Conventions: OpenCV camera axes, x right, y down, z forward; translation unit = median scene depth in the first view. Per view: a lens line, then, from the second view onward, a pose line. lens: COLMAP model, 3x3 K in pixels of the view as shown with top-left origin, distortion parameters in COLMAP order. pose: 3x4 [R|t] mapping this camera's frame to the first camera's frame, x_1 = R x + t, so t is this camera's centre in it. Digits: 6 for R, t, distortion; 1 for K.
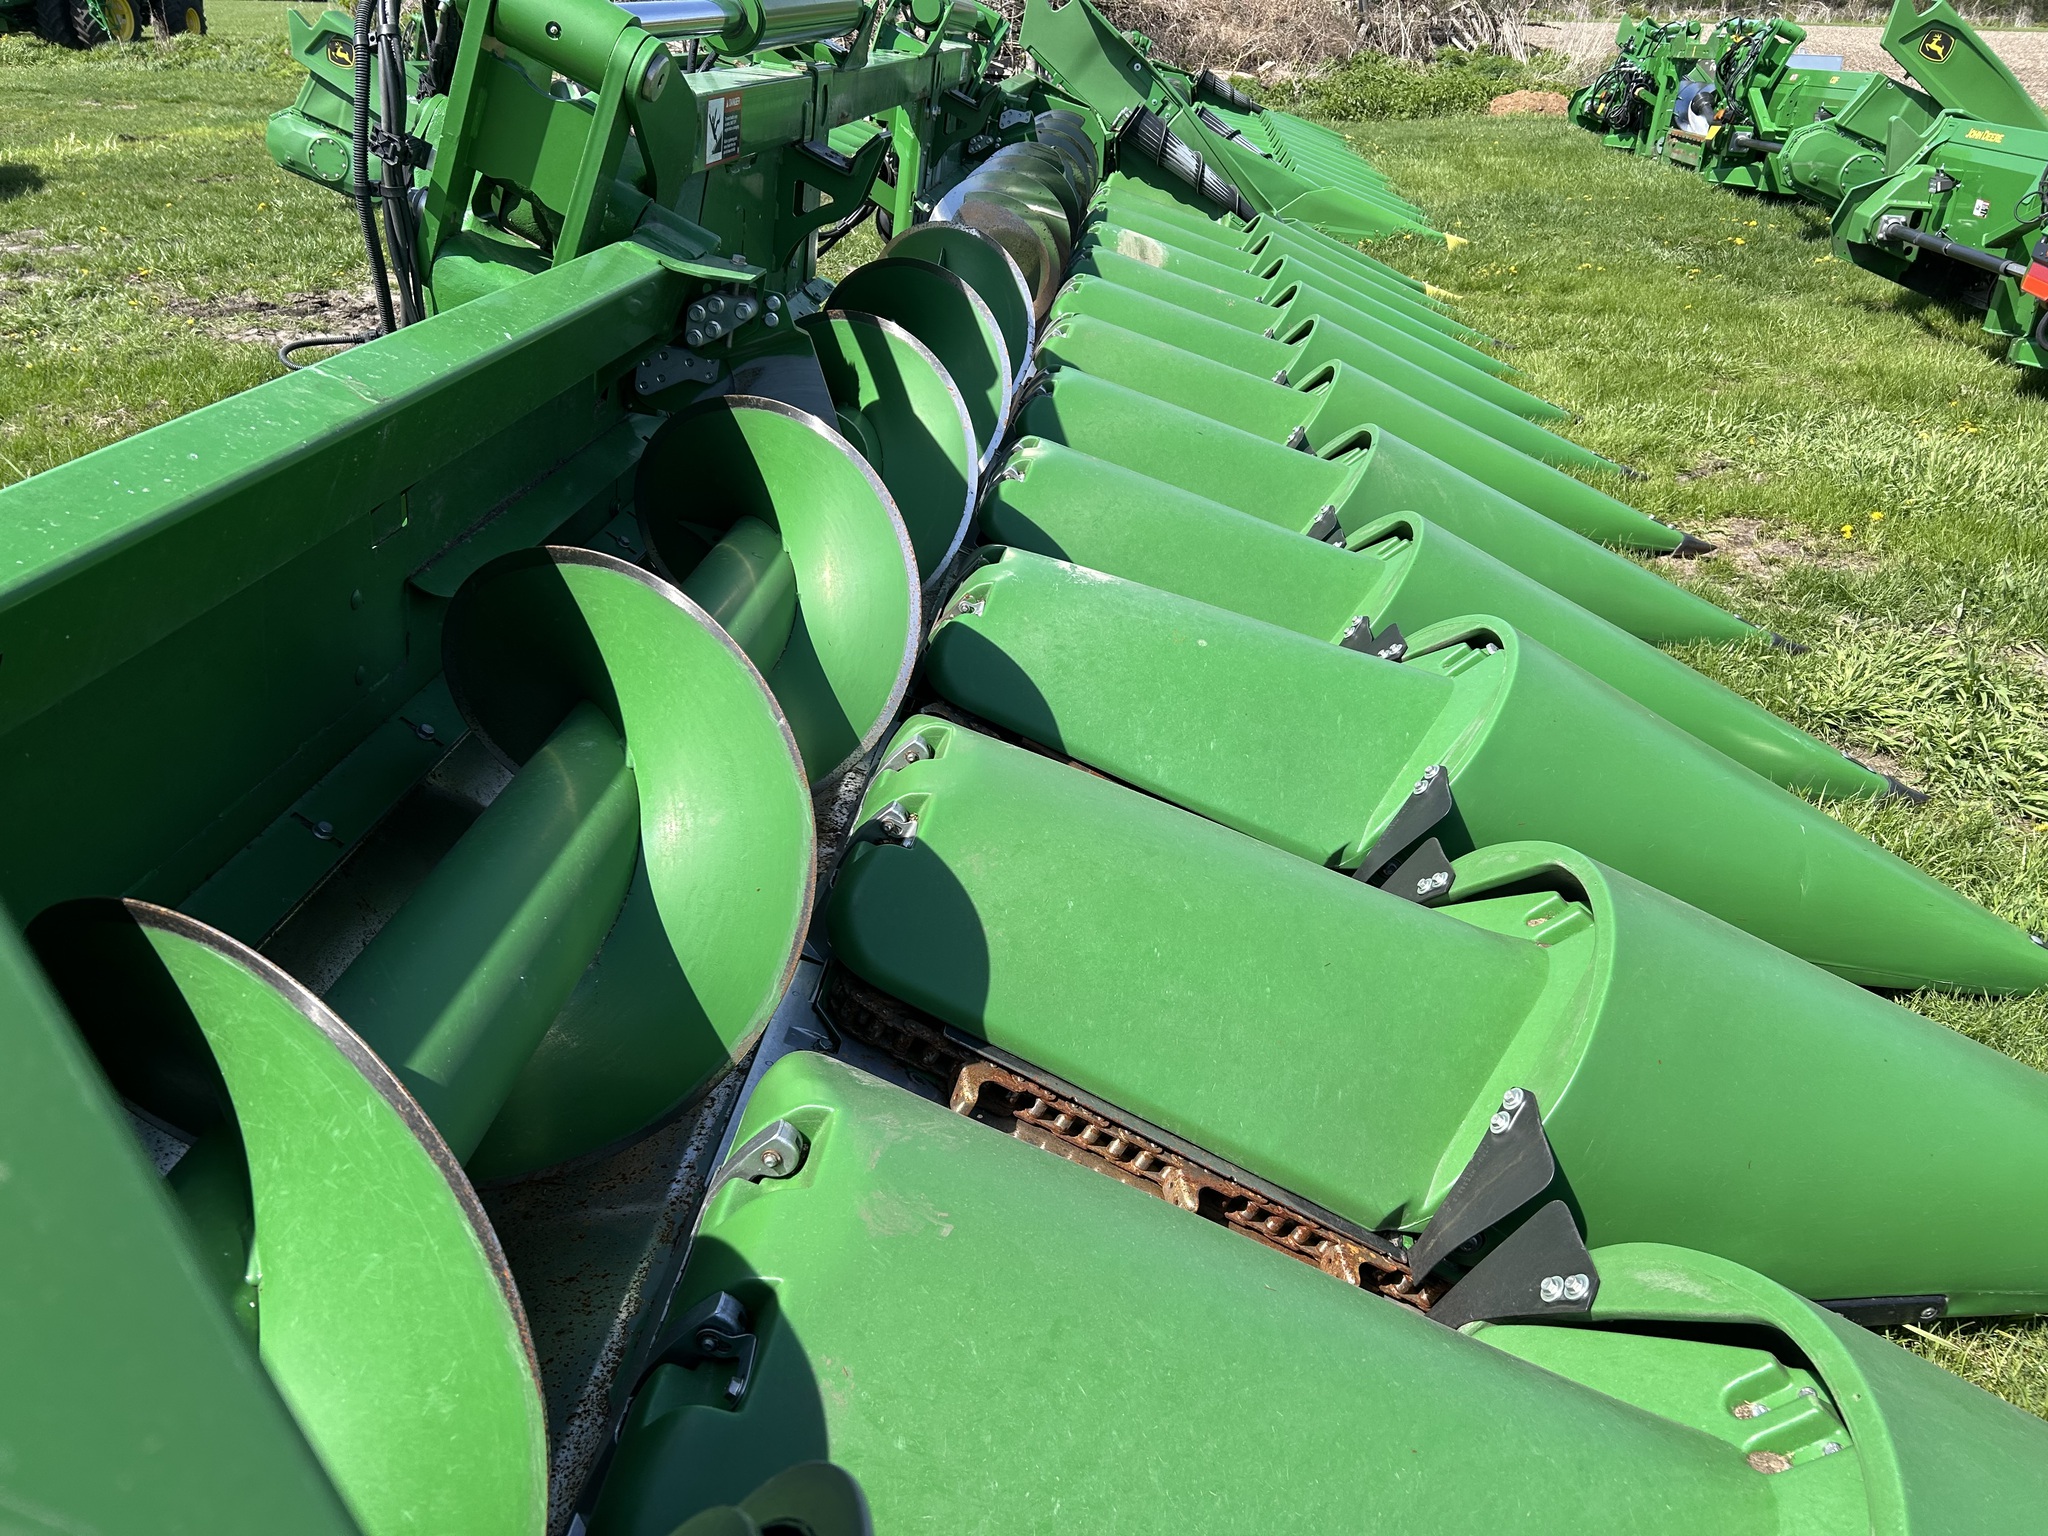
lens RADIAL K [[1566.2, 0, 1018.2], [0, 1566.2, 786.7], [0, 0, 1]] dist [0.023843, -0.035067]
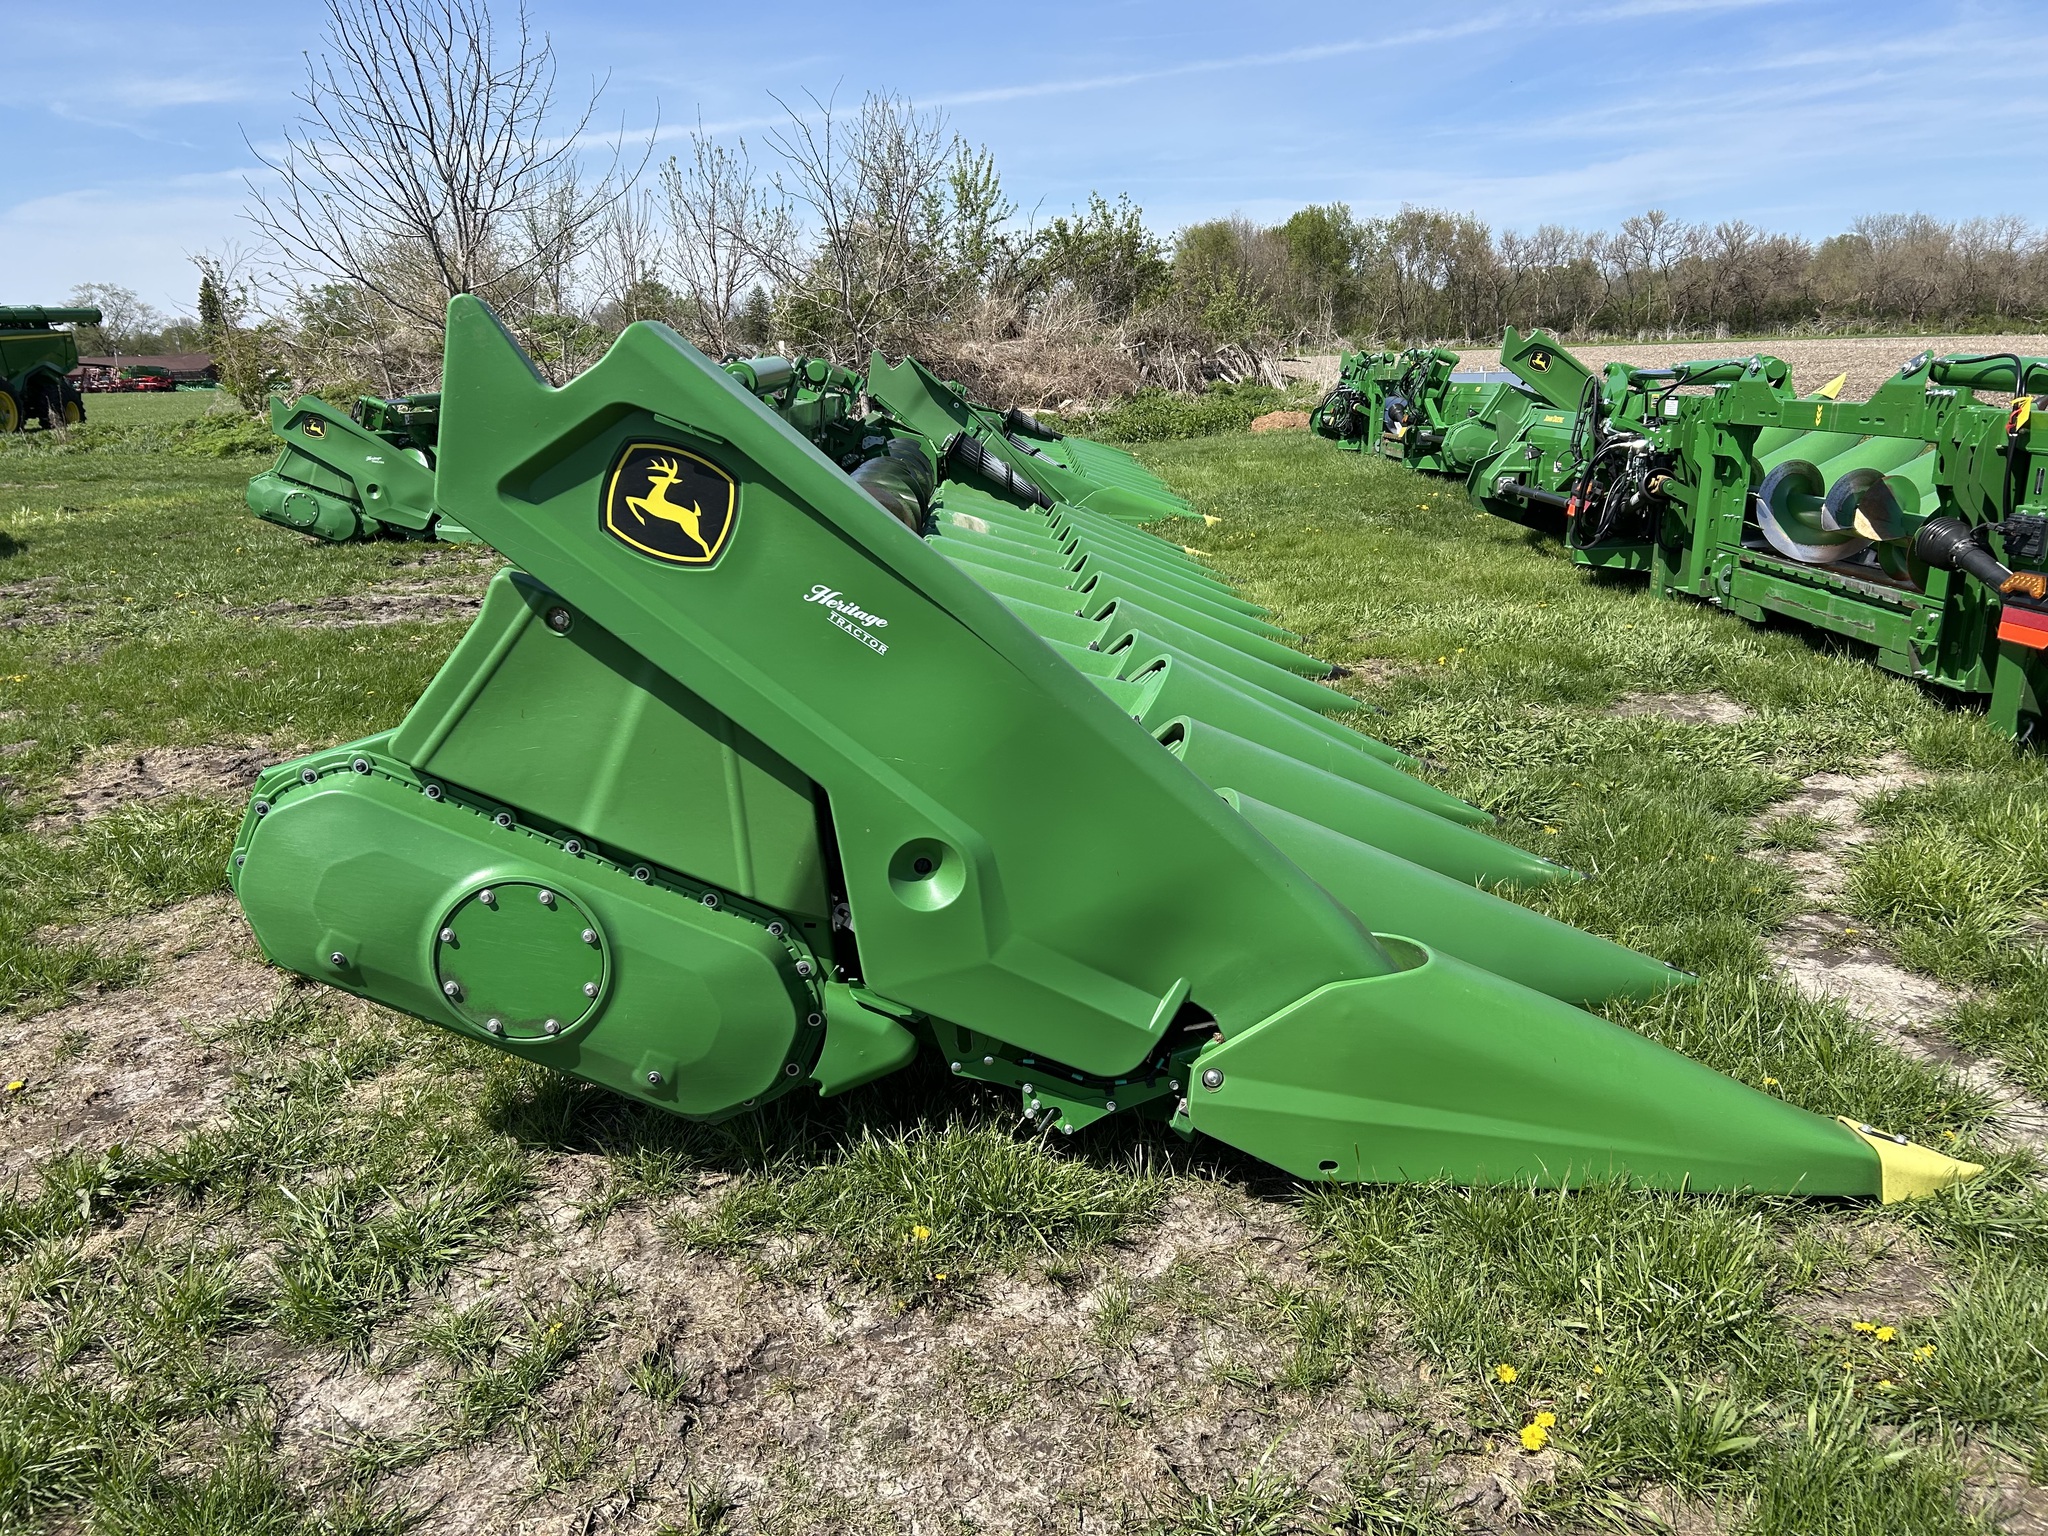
lens RADIAL K [[1566.2, 0, 1018.2], [0, 1566.2, 786.7], [0, 0, 1]] dist [0.023843, -0.035067]
pose [[0.993122, -0.071658, 0.092596, -0.015565], [0.088308, 0.977706, -0.190504, 0.098282], [-0.076880, 0.197371, 0.977310, -0.203245]]
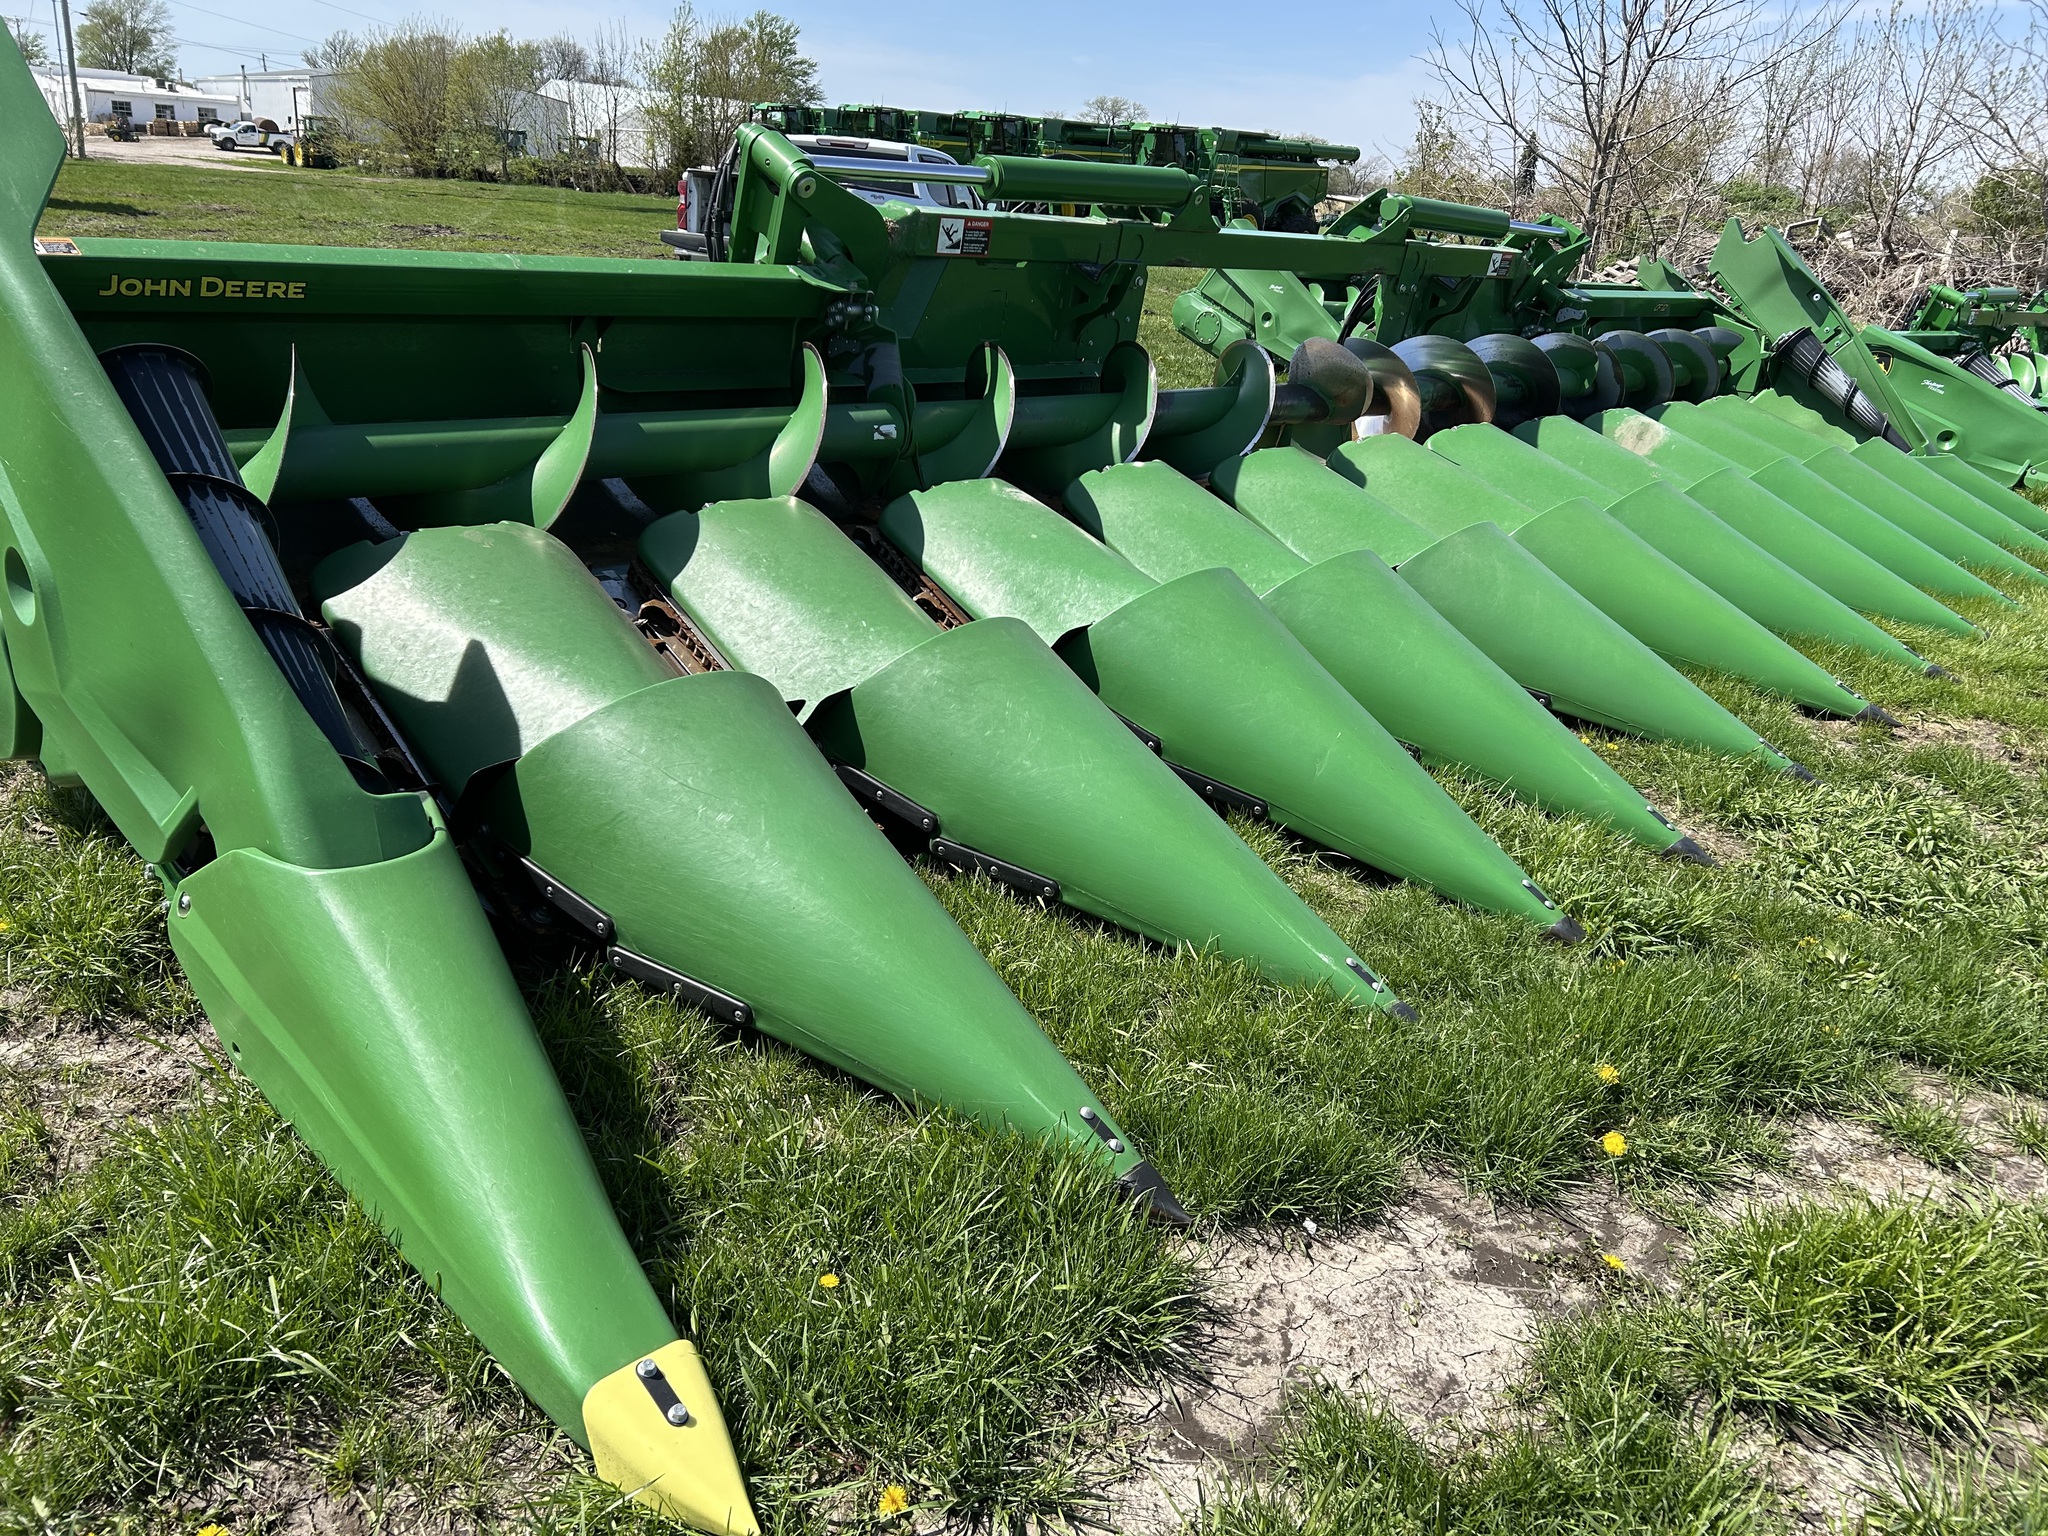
lens RADIAL K [[1566.2, 0, 1018.2], [0, 1566.2, 786.7], [0, 0, 1]] dist [0.023843, -0.035067]
pose [[0.794884, 0.250862, -0.552473, 0.256385], [-0.321640, 0.946284, -0.033086, 0.051223], [0.514497, 0.203997, 0.832874, -0.076376]]
